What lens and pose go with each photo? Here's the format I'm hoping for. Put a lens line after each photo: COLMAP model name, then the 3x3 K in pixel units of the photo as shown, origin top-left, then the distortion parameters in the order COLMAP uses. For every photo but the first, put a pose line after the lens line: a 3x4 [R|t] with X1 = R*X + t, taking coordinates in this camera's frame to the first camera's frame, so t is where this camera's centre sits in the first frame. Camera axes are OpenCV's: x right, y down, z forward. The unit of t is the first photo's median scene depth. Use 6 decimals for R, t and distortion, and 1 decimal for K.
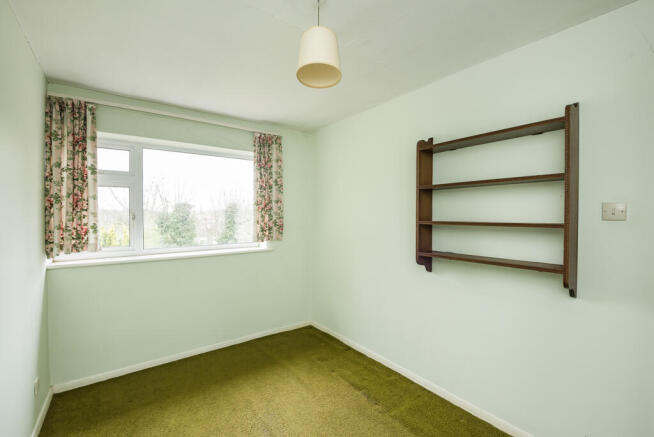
lens RADIAL K [[279.1, 0, 324.4], [0, 279.1, 218.1], [0, 0, 1]] dist [0.005224, -0.000073]
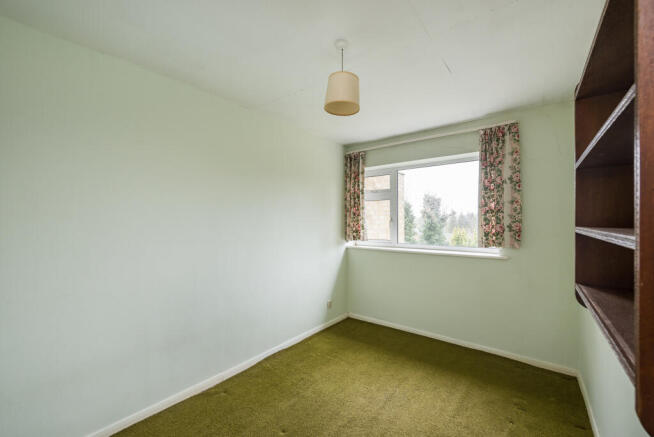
lens RADIAL K [[274.6, 0, 328.0], [0, 274.6, 222.4], [0, 0, 1]] dist [-0.000861, -0.000248]
pose [[0.281225, 0.012936, -0.959555, 0.650021], [-0.001502, 0.999914, 0.013040, -0.010719], [0.959641, -0.002226, 0.281221, 0.327176]]
